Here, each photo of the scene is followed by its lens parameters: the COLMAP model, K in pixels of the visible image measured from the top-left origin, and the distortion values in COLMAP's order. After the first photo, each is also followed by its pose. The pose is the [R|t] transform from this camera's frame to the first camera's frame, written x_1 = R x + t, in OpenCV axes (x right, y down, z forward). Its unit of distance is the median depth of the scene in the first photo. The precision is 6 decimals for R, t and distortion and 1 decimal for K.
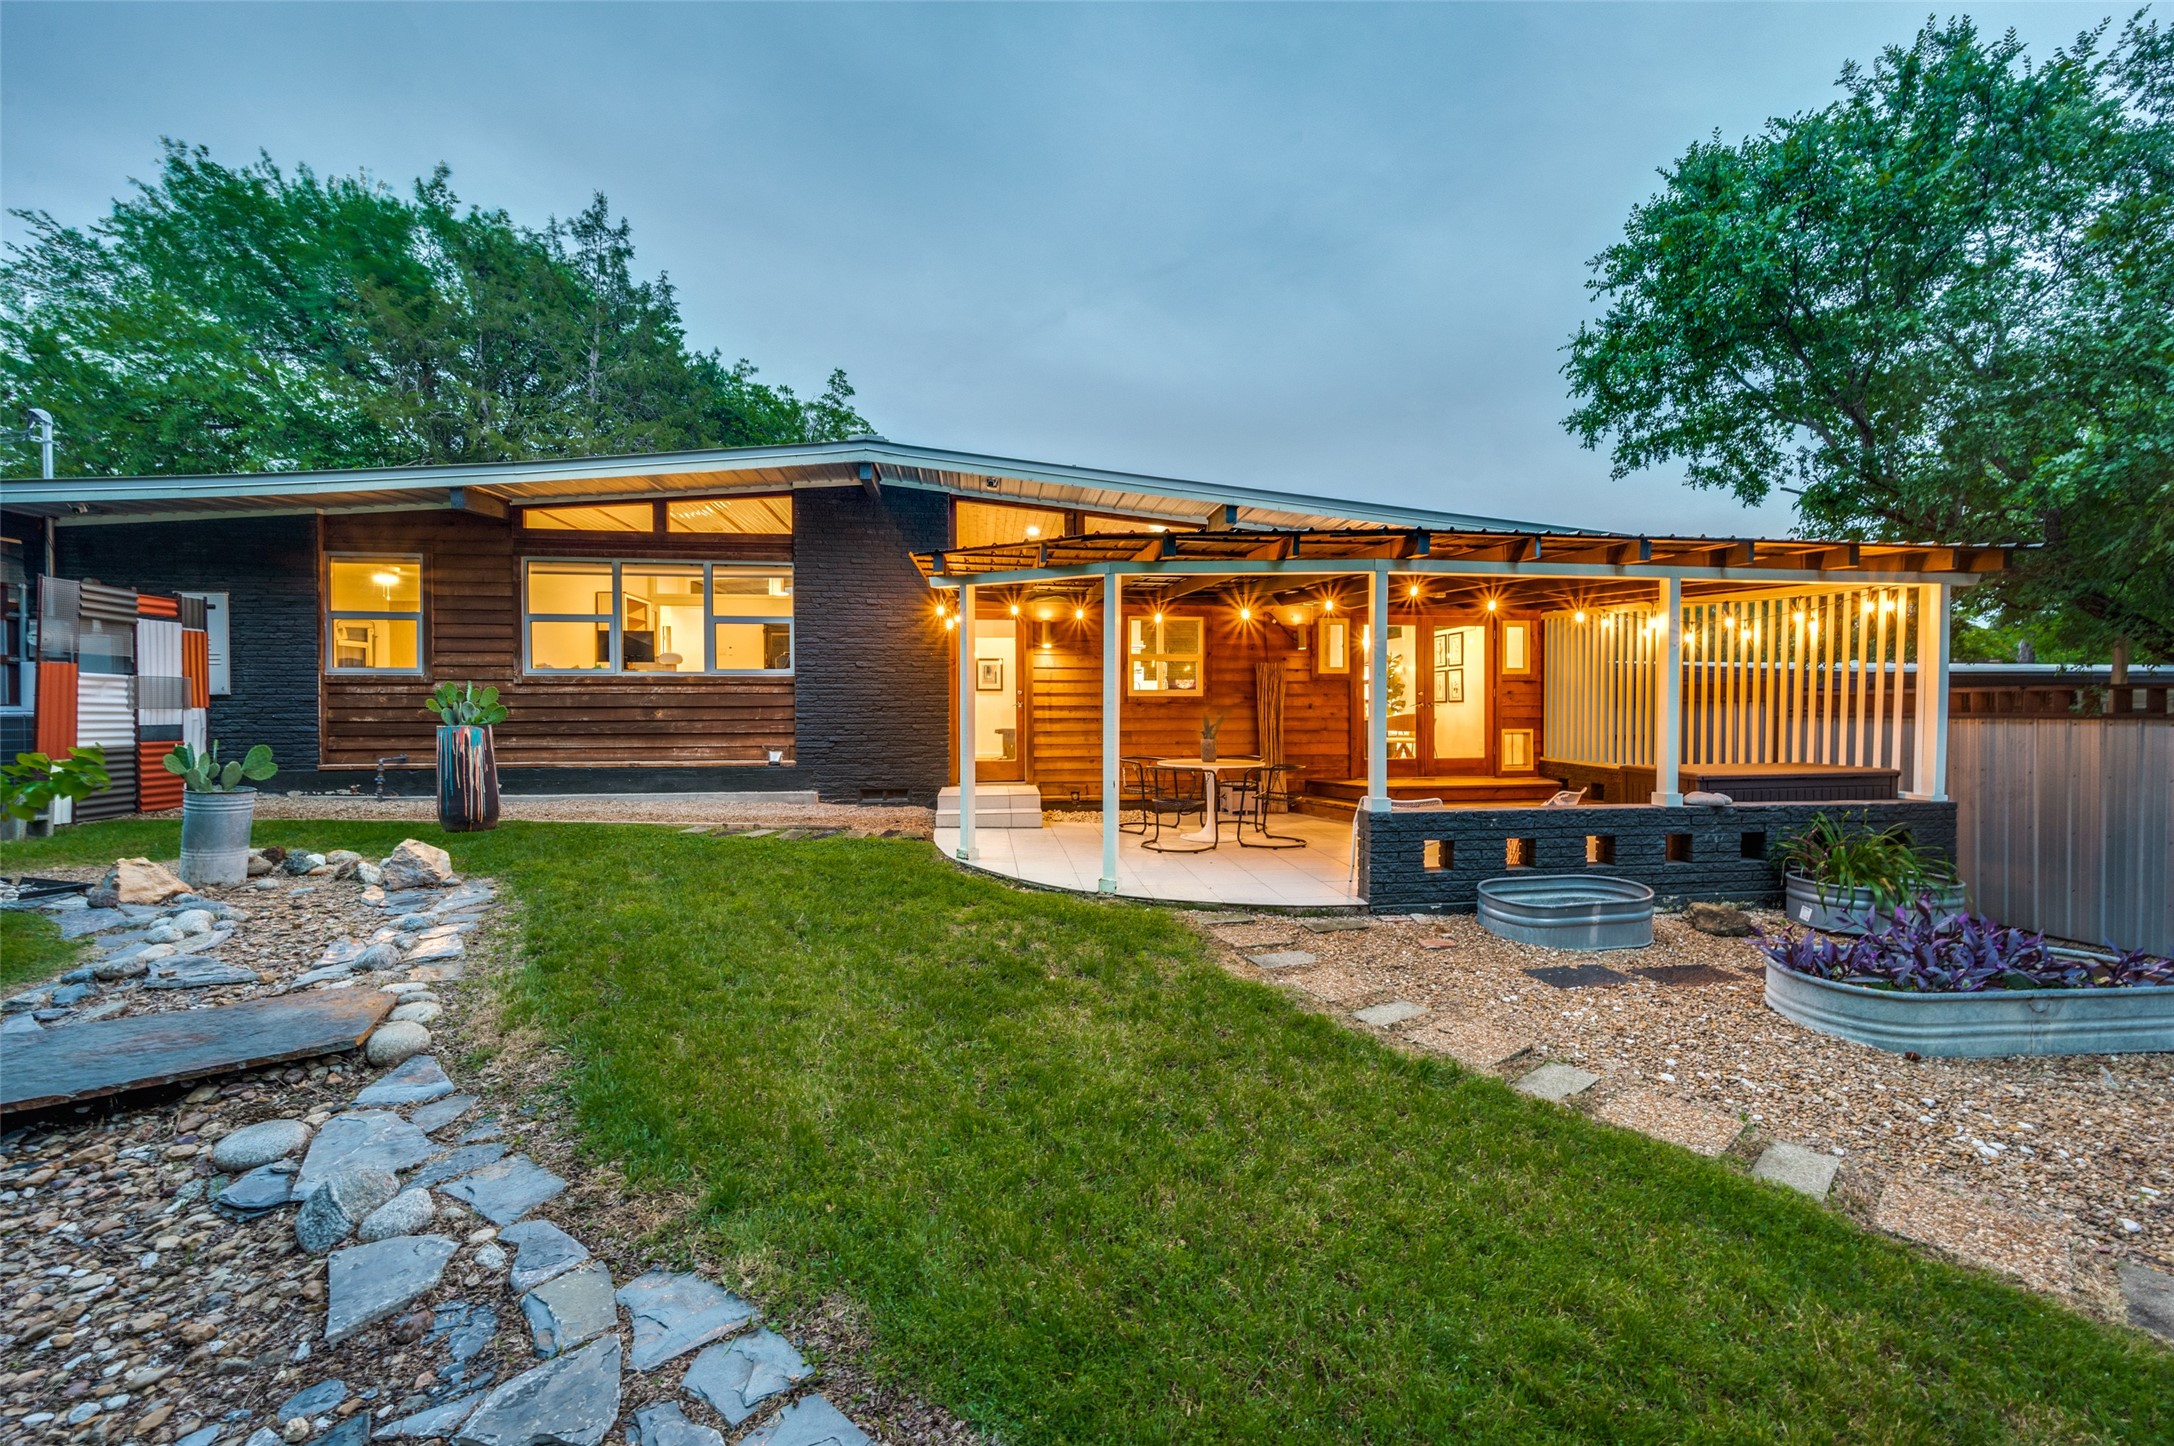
lens RADIAL K [[852.7, 0, 1091.6], [0, 852.7, 721.8], [0, 0, 1]] dist [0.001380, -0.000287]
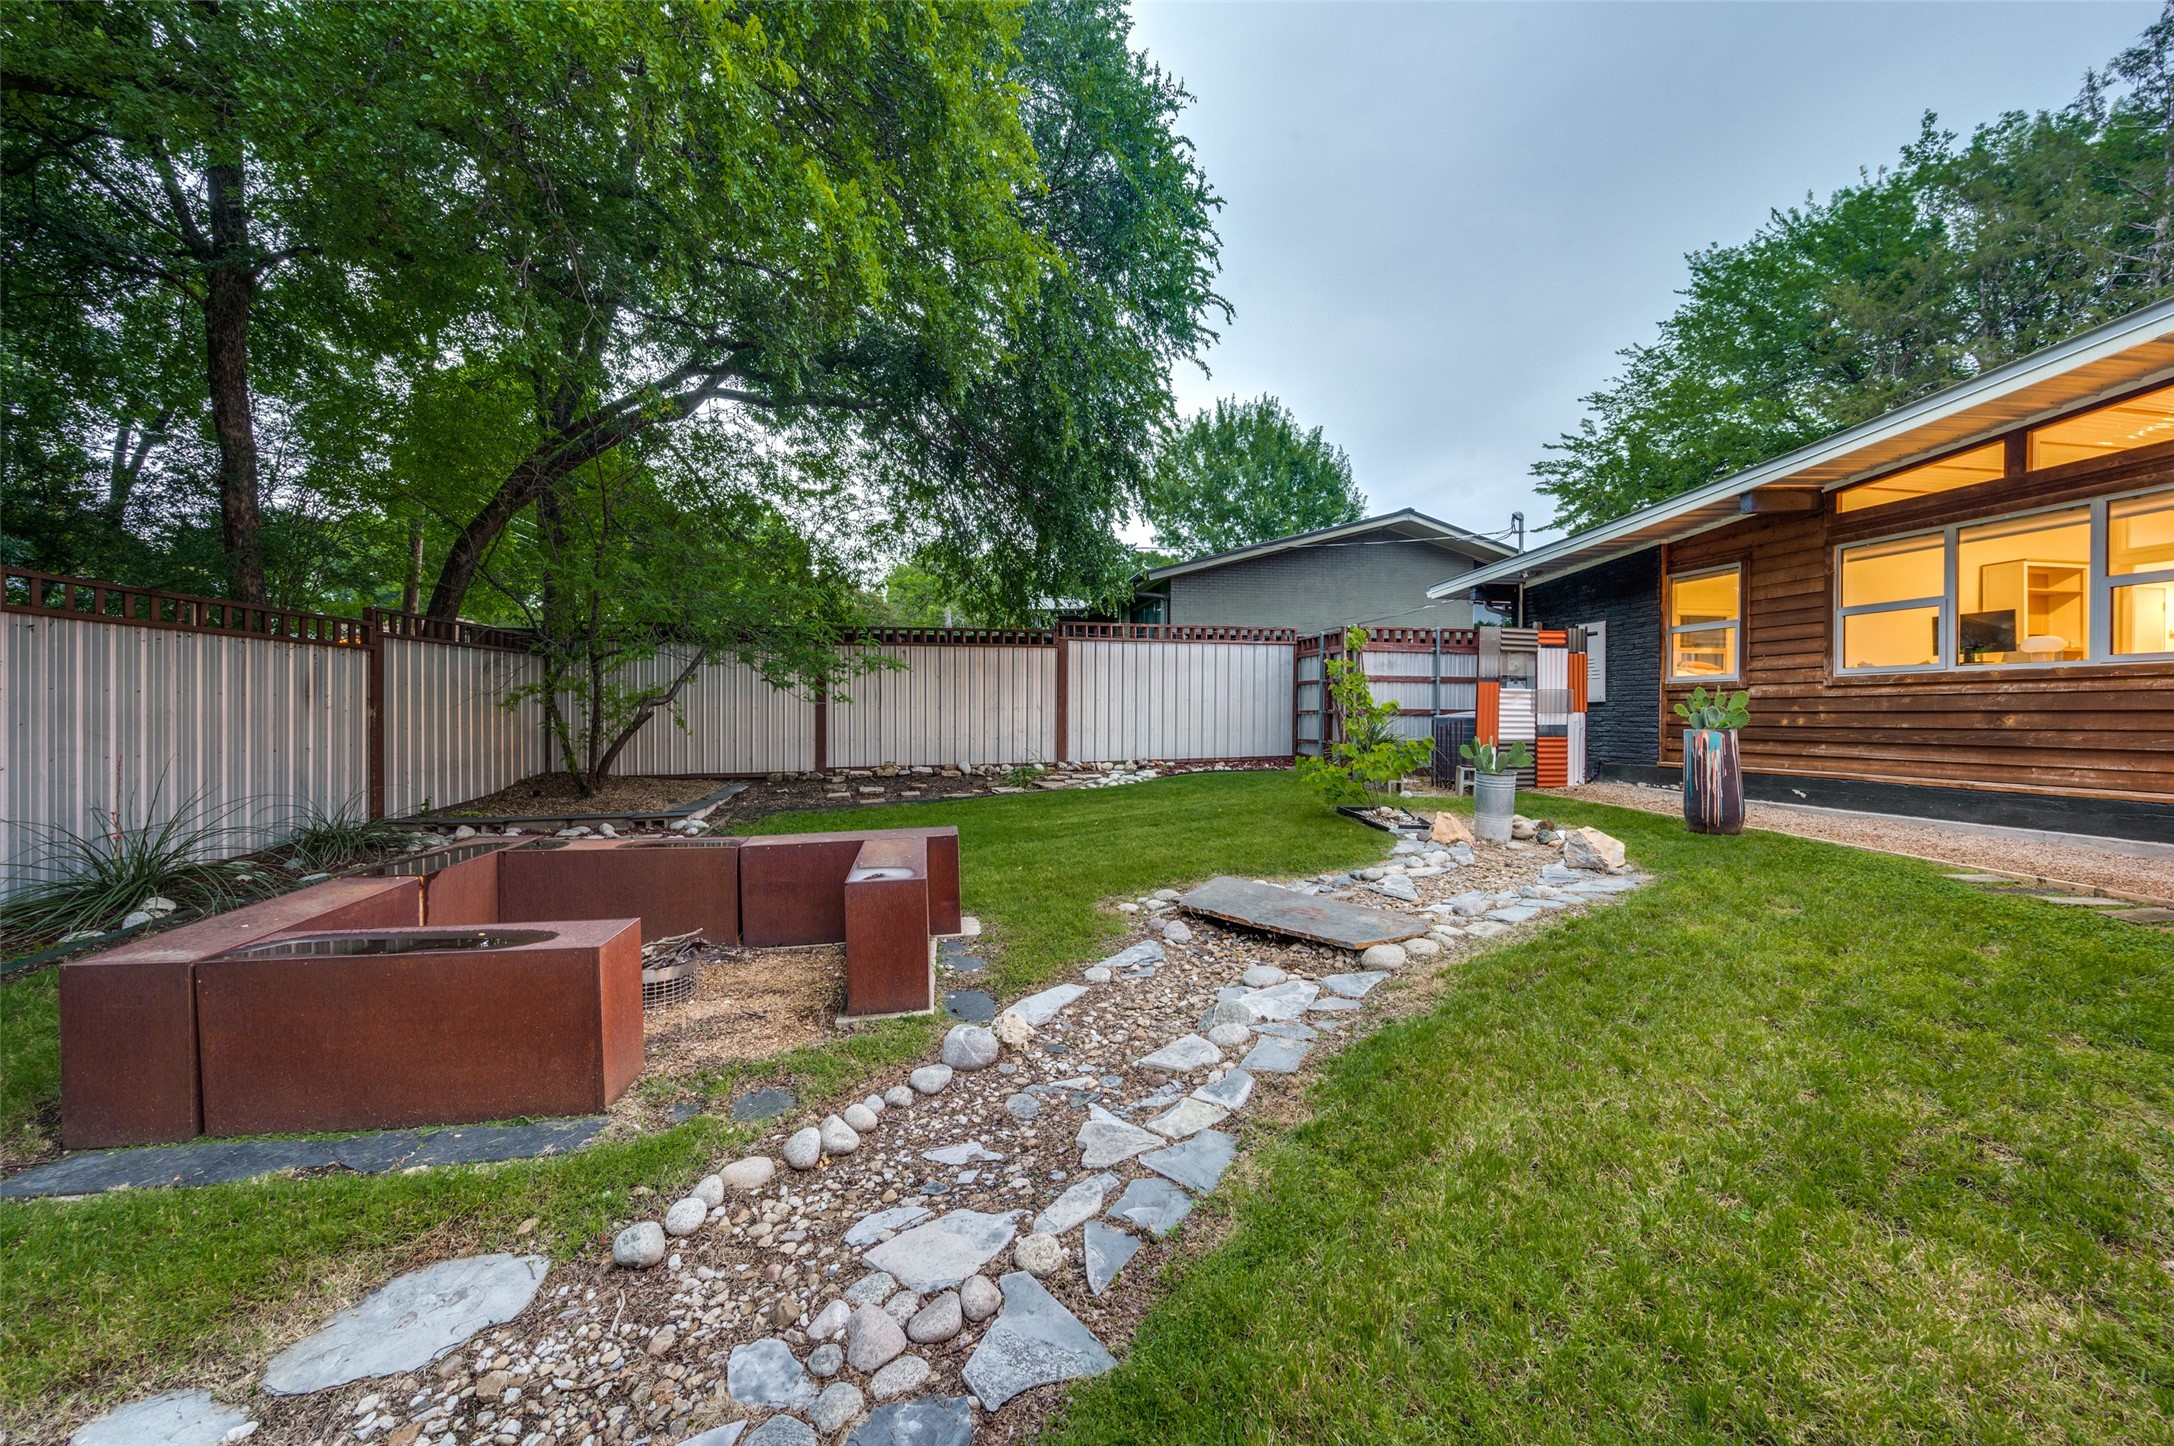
lens RADIAL K [[852.7, 0, 1101.9], [0, 852.7, 721.5], [0, 0, 1]] dist [0.001380, -0.000287]
pose [[0.071094, 0.010462, -0.997415, 0.184537], [-0.016286, 0.999824, 0.009326, -0.002437], [0.997337, 0.015581, 0.071252, 0.162388]]
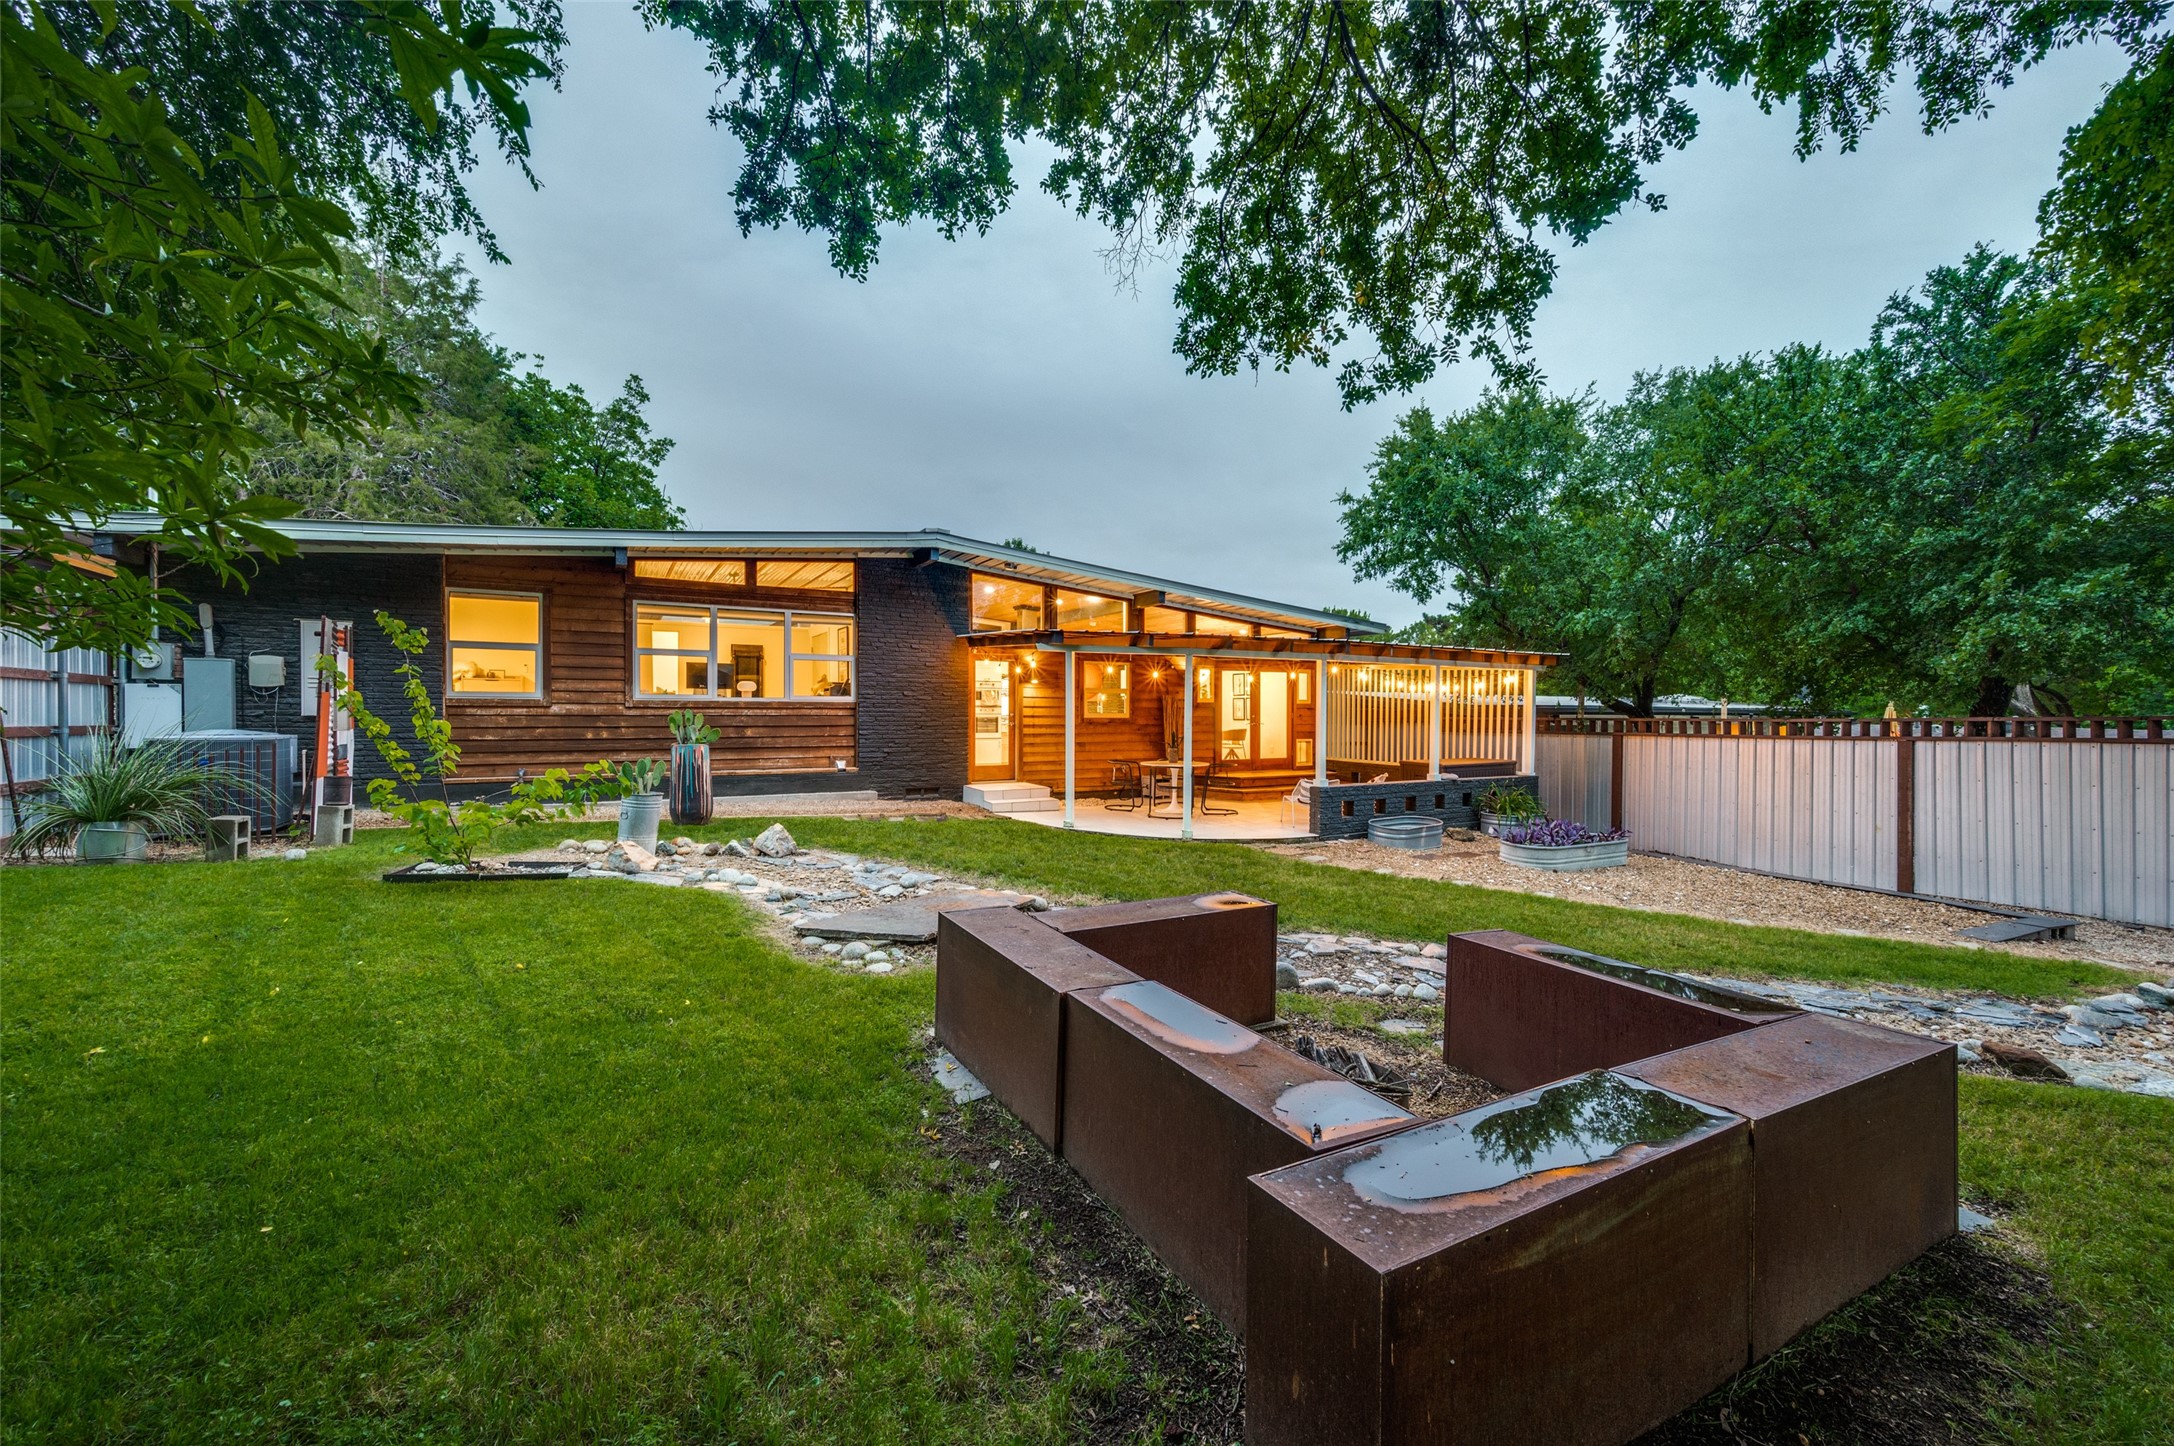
lens RADIAL K [[852.7, 0, 1098.2], [0, 852.7, 723.2], [0, 0, 1]] dist [0.001380, -0.000287]
pose [[0.923126, 0.001430, 0.384496, -0.530809], [-0.000164, 0.999994, -0.003325, -0.018189], [-0.384498, 0.003006, 0.923121, -0.345671]]
